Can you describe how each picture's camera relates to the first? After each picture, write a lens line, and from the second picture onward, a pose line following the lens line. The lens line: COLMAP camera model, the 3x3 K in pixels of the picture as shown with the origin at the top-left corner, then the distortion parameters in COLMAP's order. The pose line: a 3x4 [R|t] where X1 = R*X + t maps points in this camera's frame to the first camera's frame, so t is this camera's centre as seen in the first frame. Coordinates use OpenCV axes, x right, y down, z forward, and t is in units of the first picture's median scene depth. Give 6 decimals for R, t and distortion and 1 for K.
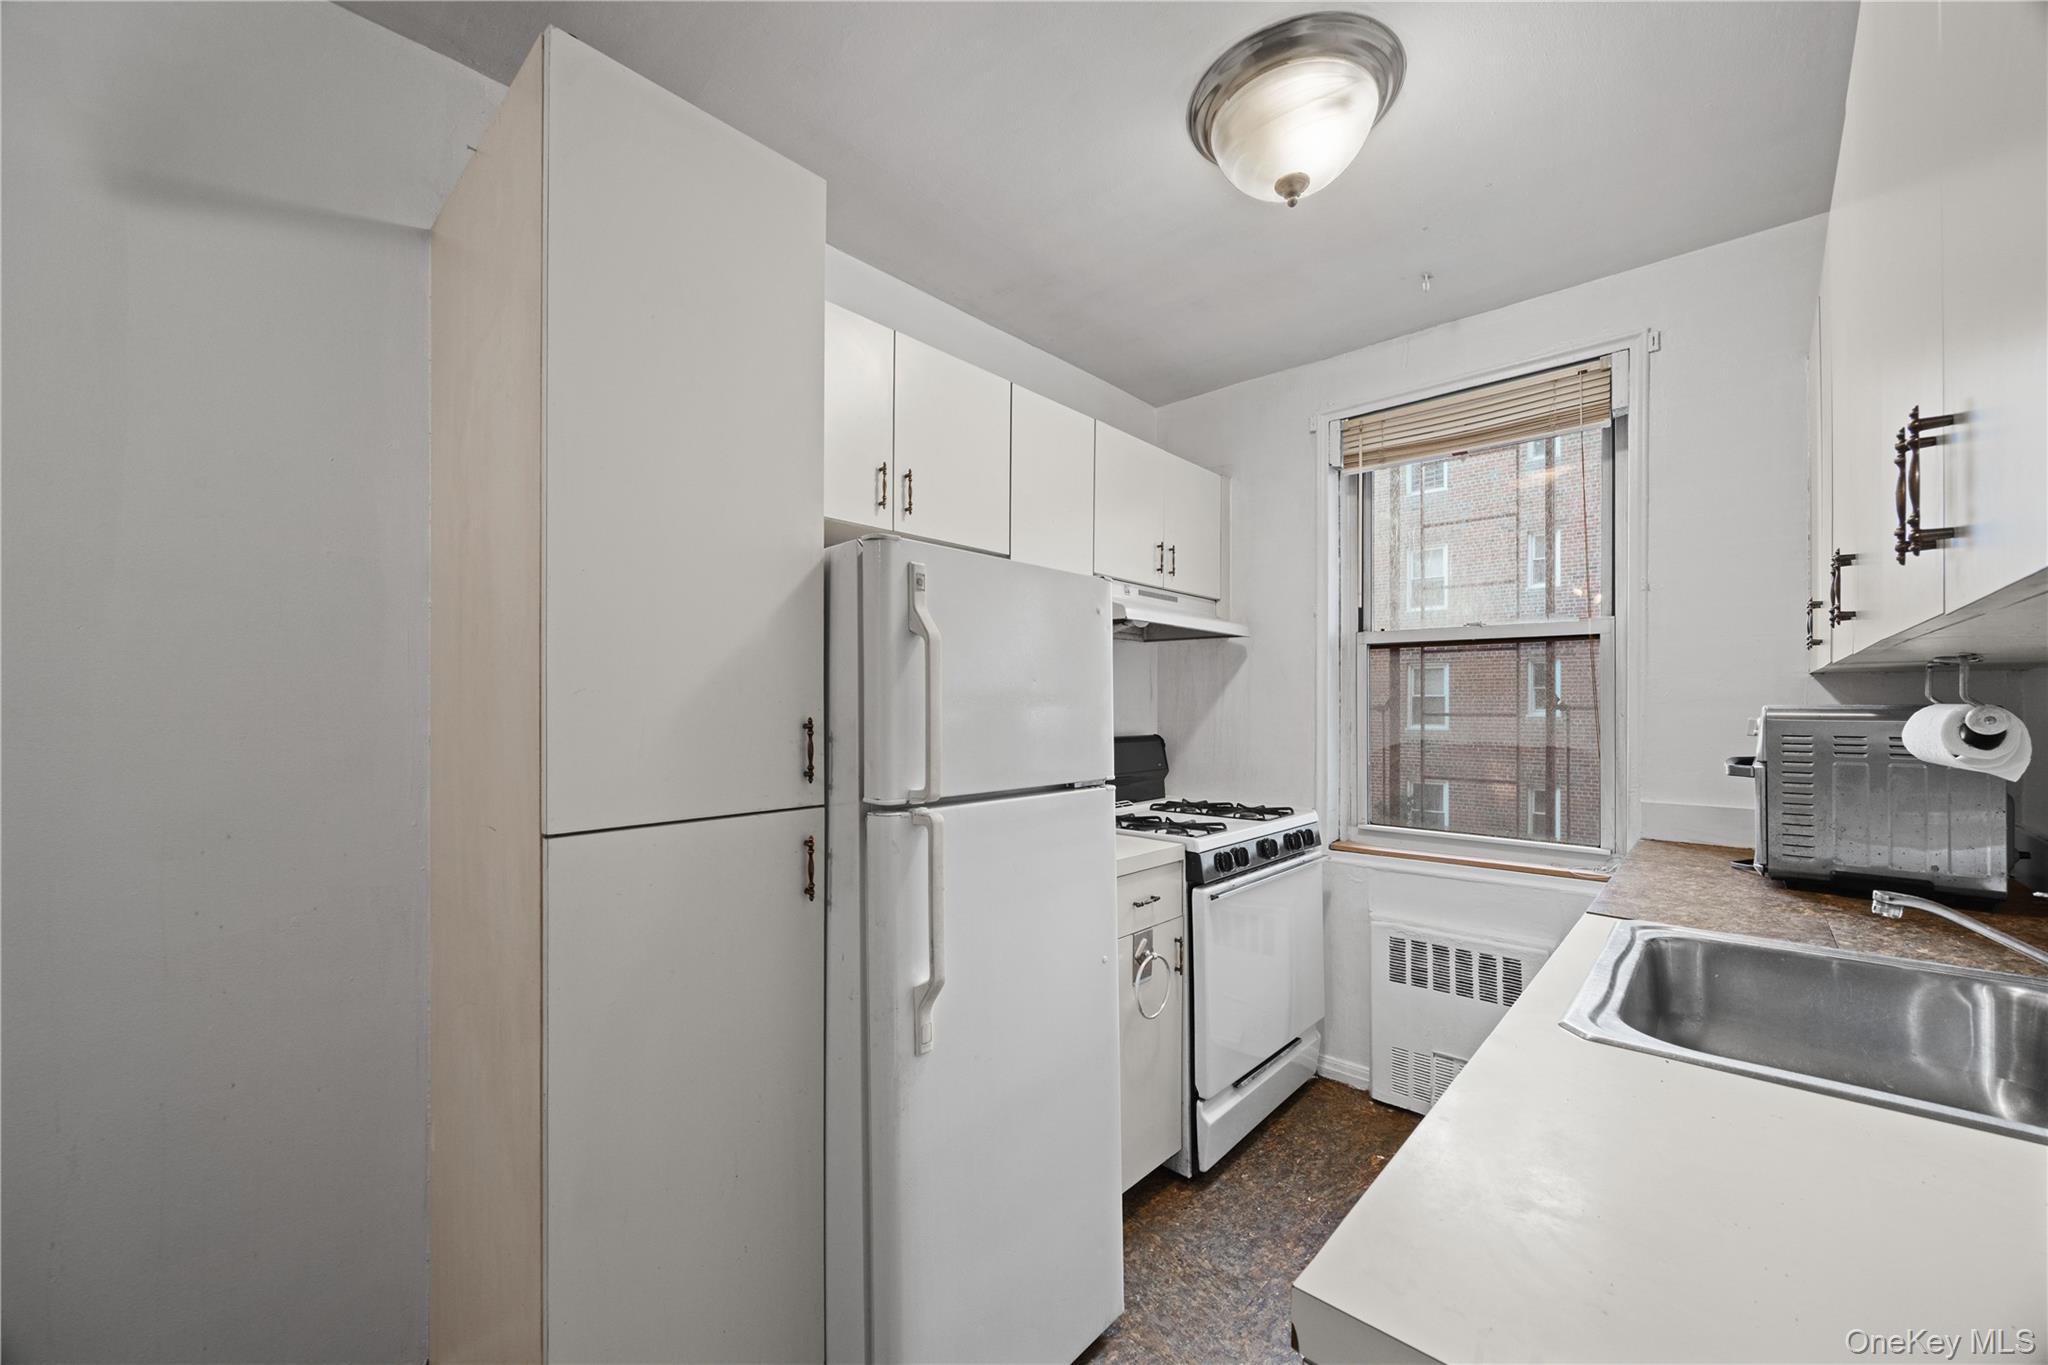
lens RADIAL K [[780.6, 0, 1019.7], [0, 780.6, 704.1], [0, 0, 1]] dist [-0.002430, -0.000573]
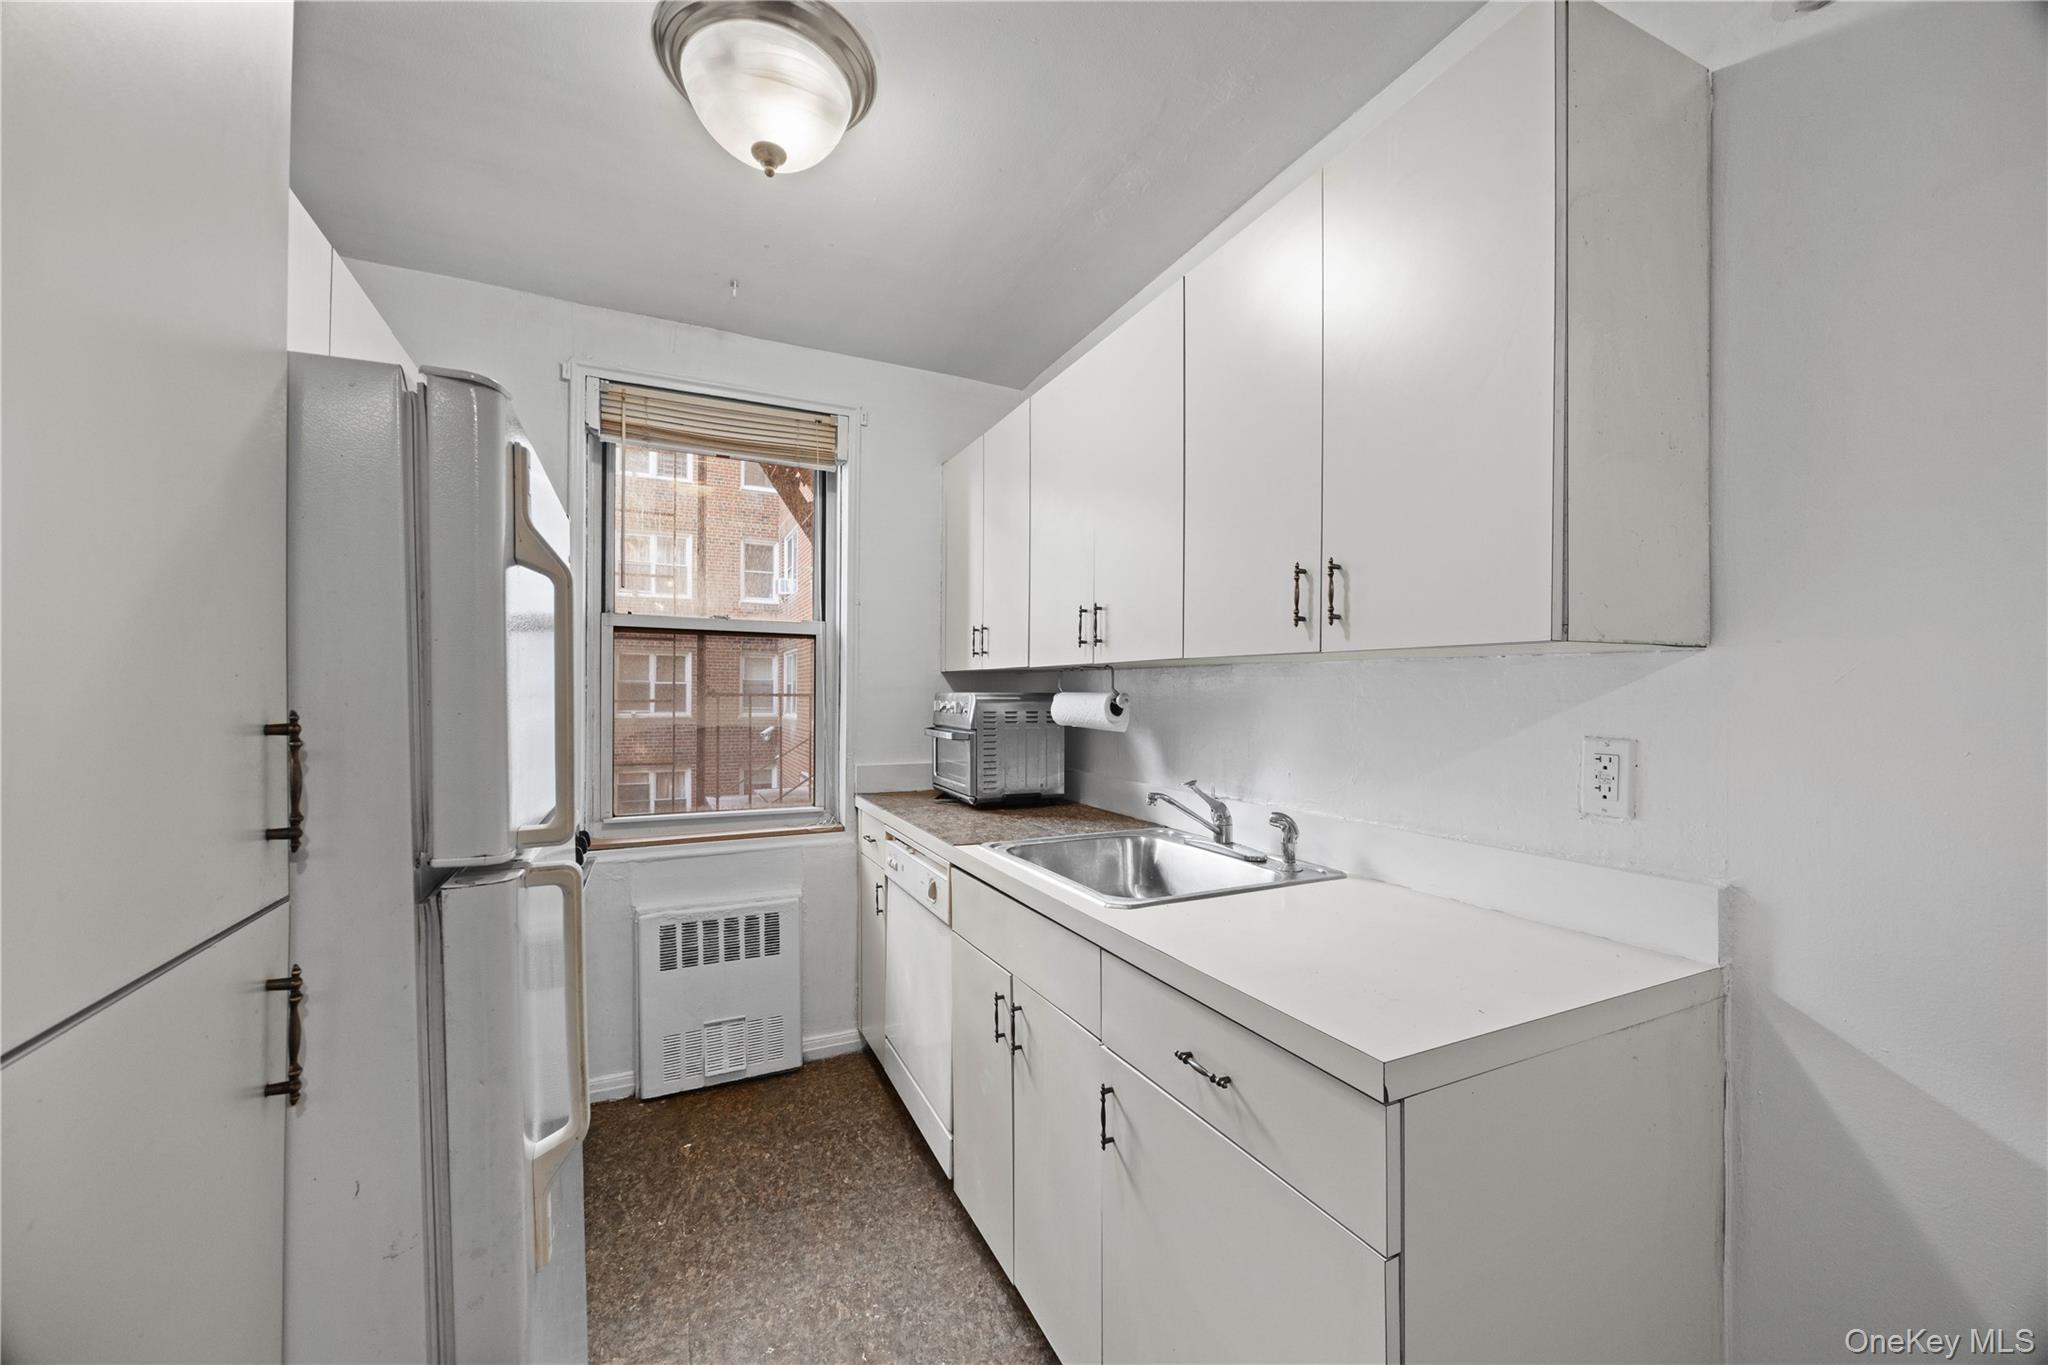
lens RADIAL K [[780.6, 0, 1011.1], [0, 780.6, 696.7], [0, 0, 1]] dist [-0.002430, -0.000573]
pose [[0.384022, 0.000030, 0.923324, -0.273405], [-0.006222, 0.999977, 0.002555, 0.003138], [-0.923303, -0.006726, 0.384013, 0.222169]]
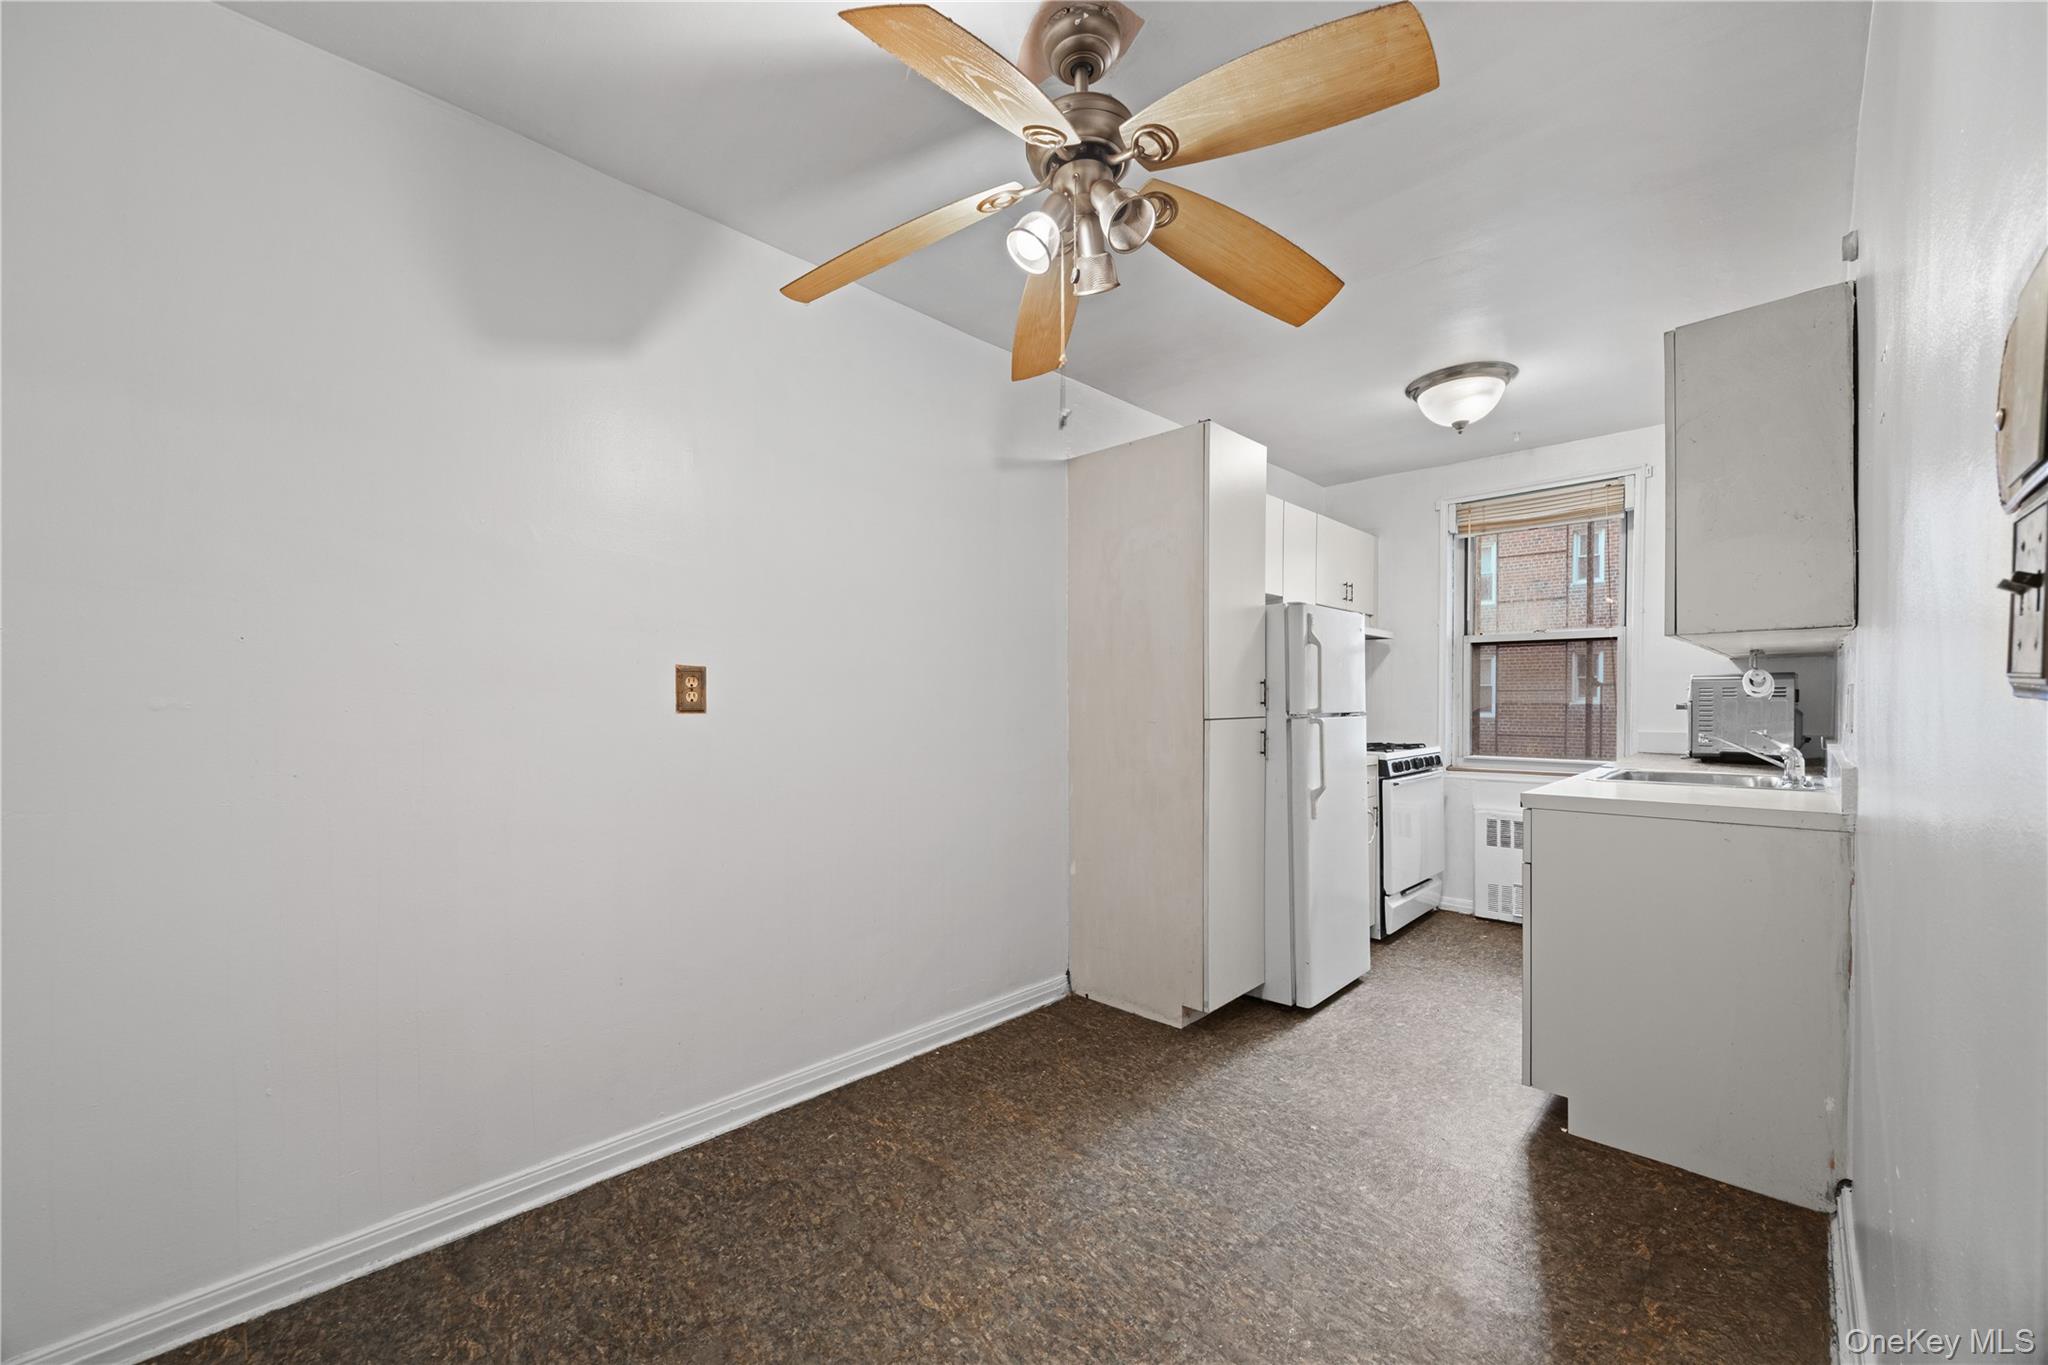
lens RADIAL K [[780.6, 0, 1019.9], [0, 780.6, 714.2], [0, 0, 1]] dist [-0.002430, -0.000573]
pose [[0.999308, -0.002317, -0.037129, -0.476586], [0.003048, 0.999803, 0.019638, 0.039725], [0.037077, -0.019738, 0.999117, -0.722396]]
